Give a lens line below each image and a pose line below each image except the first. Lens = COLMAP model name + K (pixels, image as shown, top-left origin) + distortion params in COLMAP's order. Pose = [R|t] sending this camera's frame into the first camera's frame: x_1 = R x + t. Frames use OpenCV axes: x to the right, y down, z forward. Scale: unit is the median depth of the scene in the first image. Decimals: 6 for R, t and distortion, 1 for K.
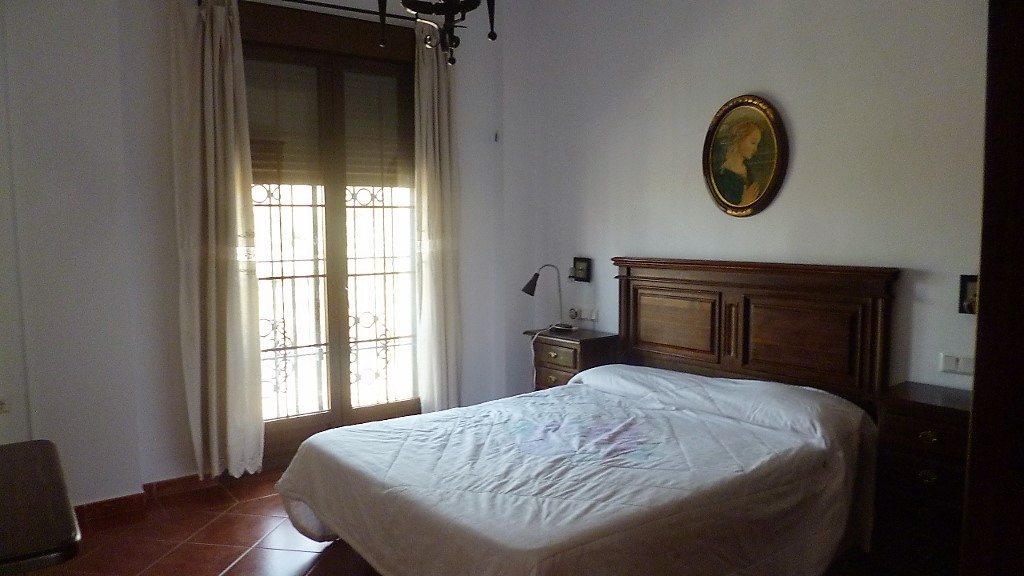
lens RADIAL K [[755.4, 0, 508.7], [0, 755.4, 297.2], [0, 0, 1]] dist [-0.053179, 0.005512]
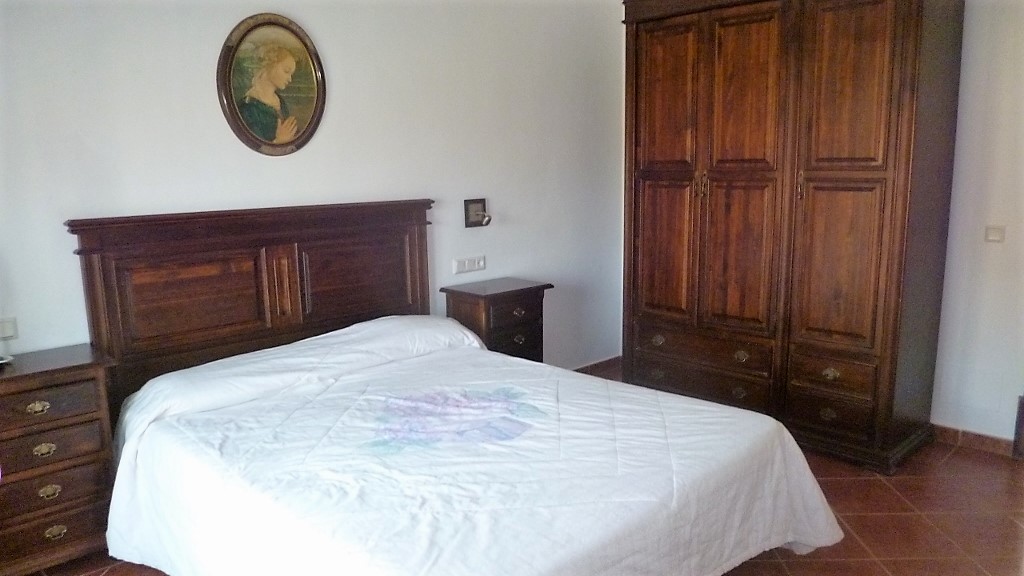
lens RADIAL K [[755.4, 0, 508.7], [0, 755.4, 297.2], [0, 0, 1]] dist [-0.053179, 0.005512]
pose [[-0.156644, -0.163546, 0.974020, -0.612892], [0.104678, 0.977891, 0.181031, -0.076776], [-0.982092, 0.130316, -0.136061, 0.886164]]
